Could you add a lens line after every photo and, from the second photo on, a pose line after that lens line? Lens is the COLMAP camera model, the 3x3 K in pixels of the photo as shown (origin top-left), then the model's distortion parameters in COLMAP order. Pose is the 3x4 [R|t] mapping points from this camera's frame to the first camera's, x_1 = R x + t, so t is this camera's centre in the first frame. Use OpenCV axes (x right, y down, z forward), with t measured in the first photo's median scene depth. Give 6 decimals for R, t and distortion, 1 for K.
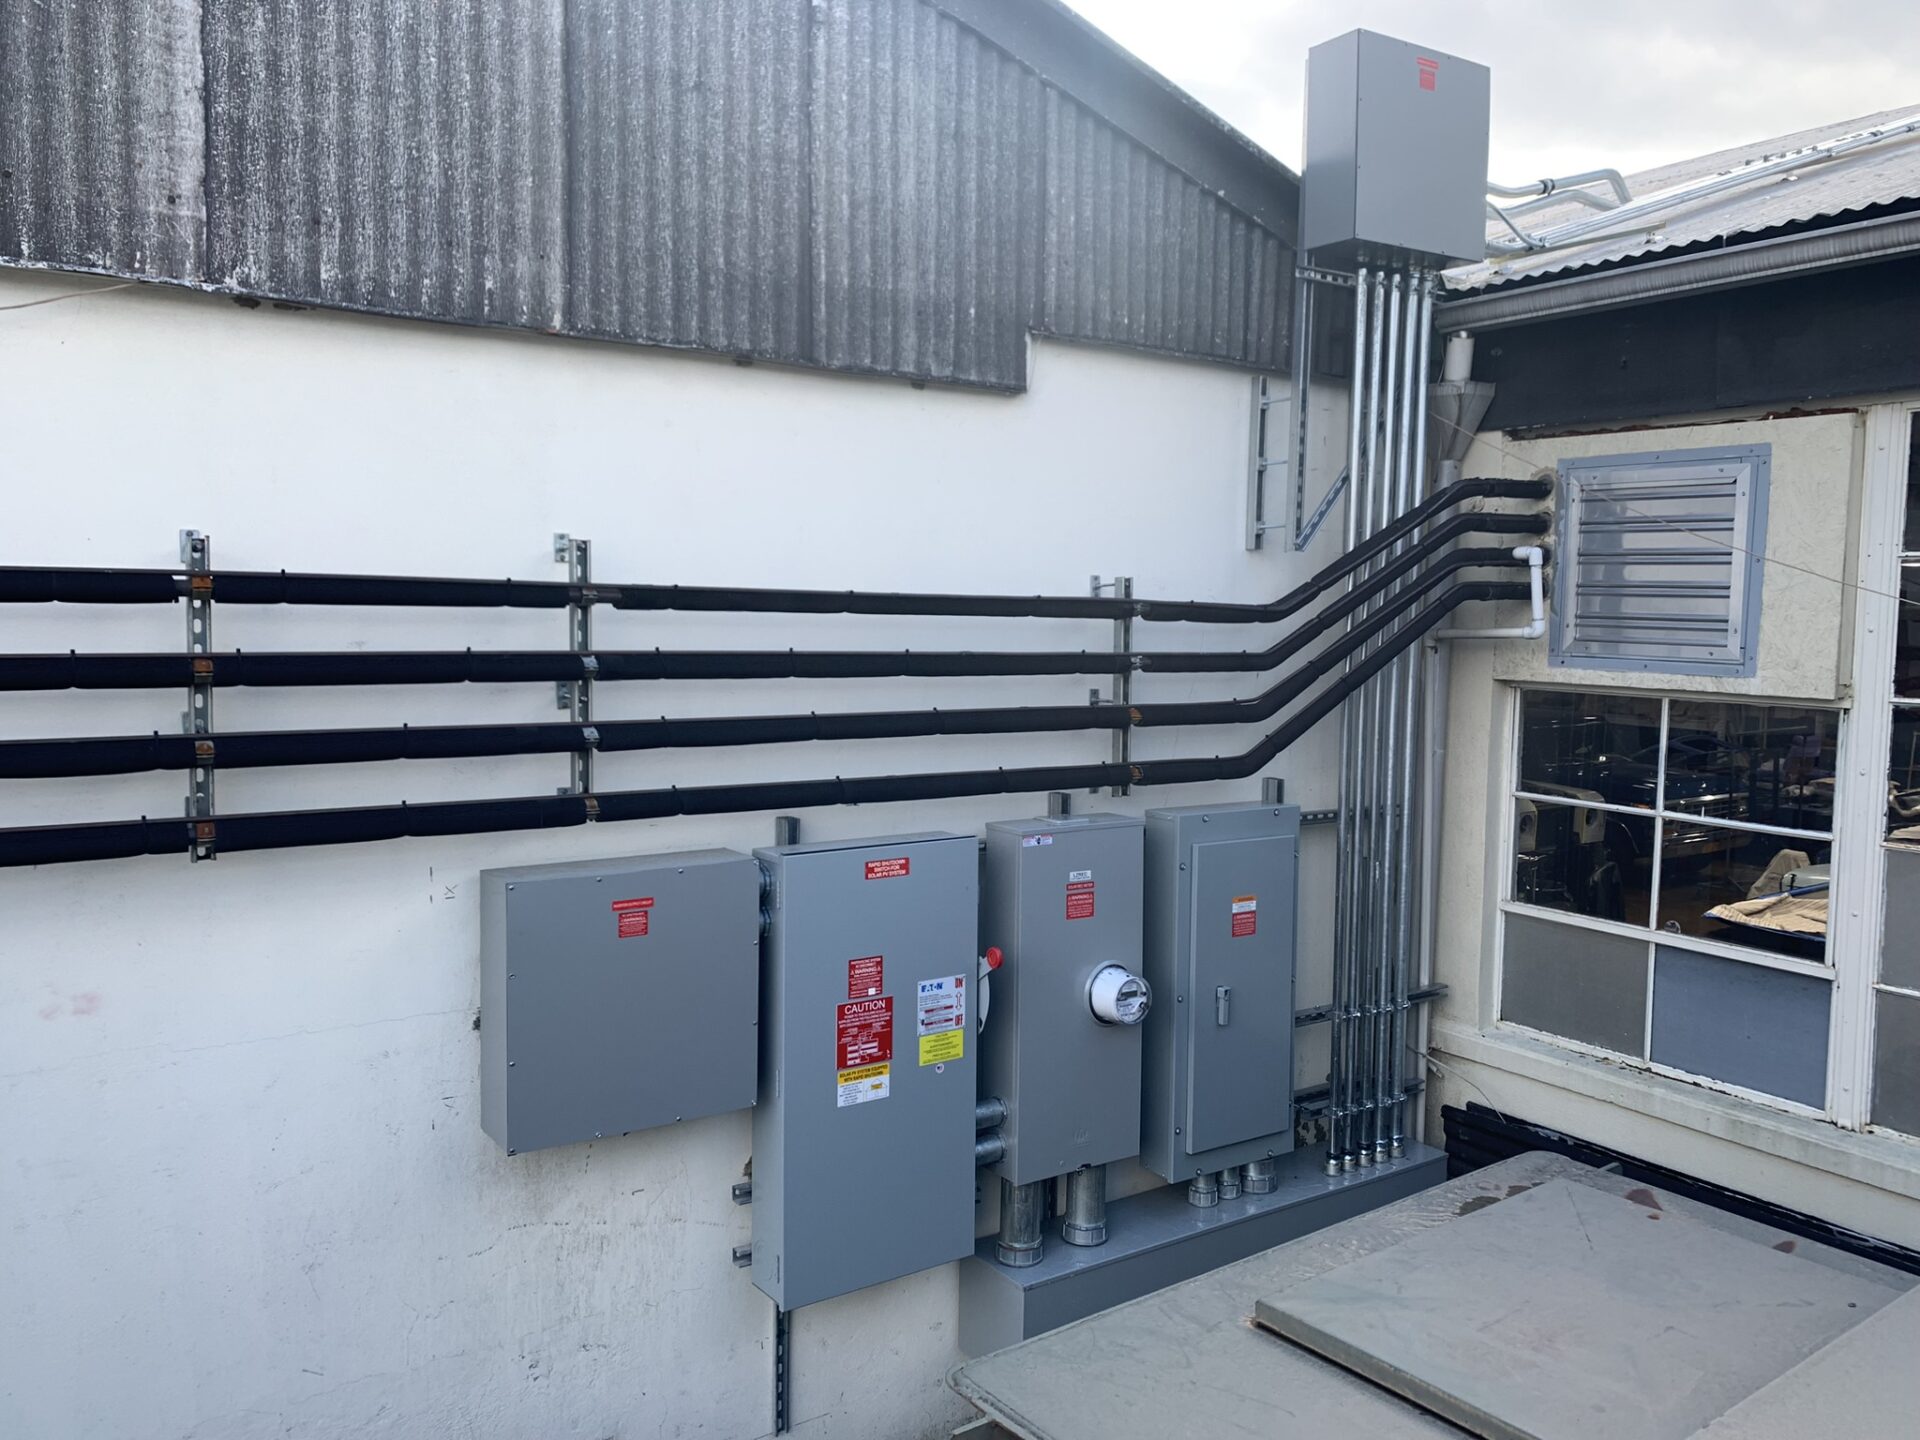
lens RADIAL K [[1471.0, 0, 960.0], [0, 1471.0, 720.0], [0, 0, 1]] dist [0.067114, -0.126353]
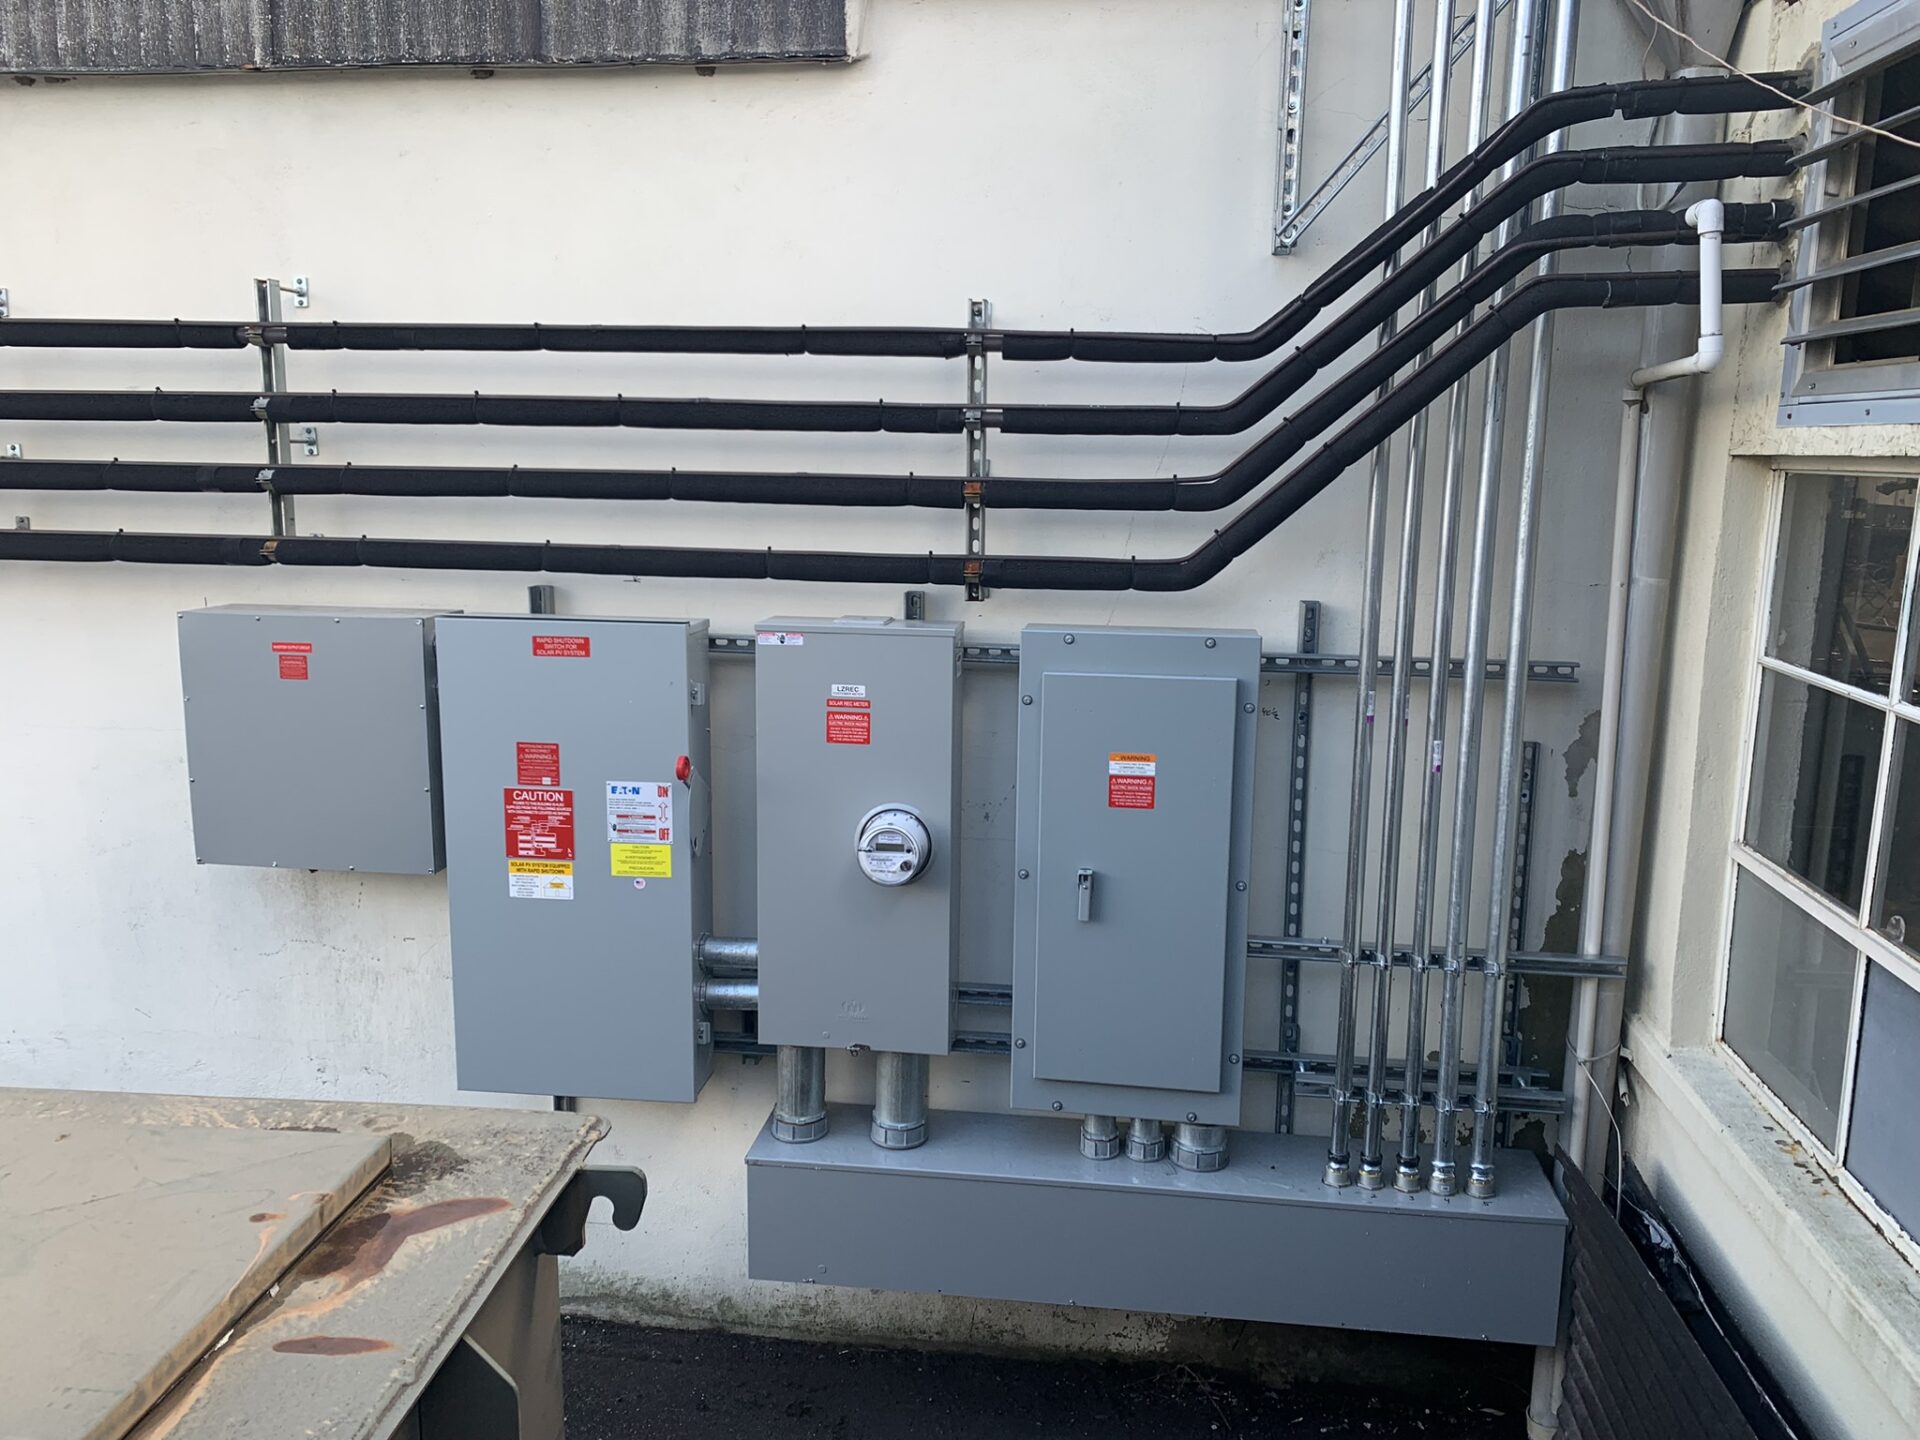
lens RADIAL K [[1477.7, 0, 960.0], [0, 1477.7, 720.0], [0, 0, 1]] dist [0.014860, -0.003762]
pose [[0.741569, 0.116629, -0.660661, 0.696657], [-0.050390, 0.991674, 0.118504, 0.027323], [0.668982, -0.054588, 0.741272, 0.488259]]
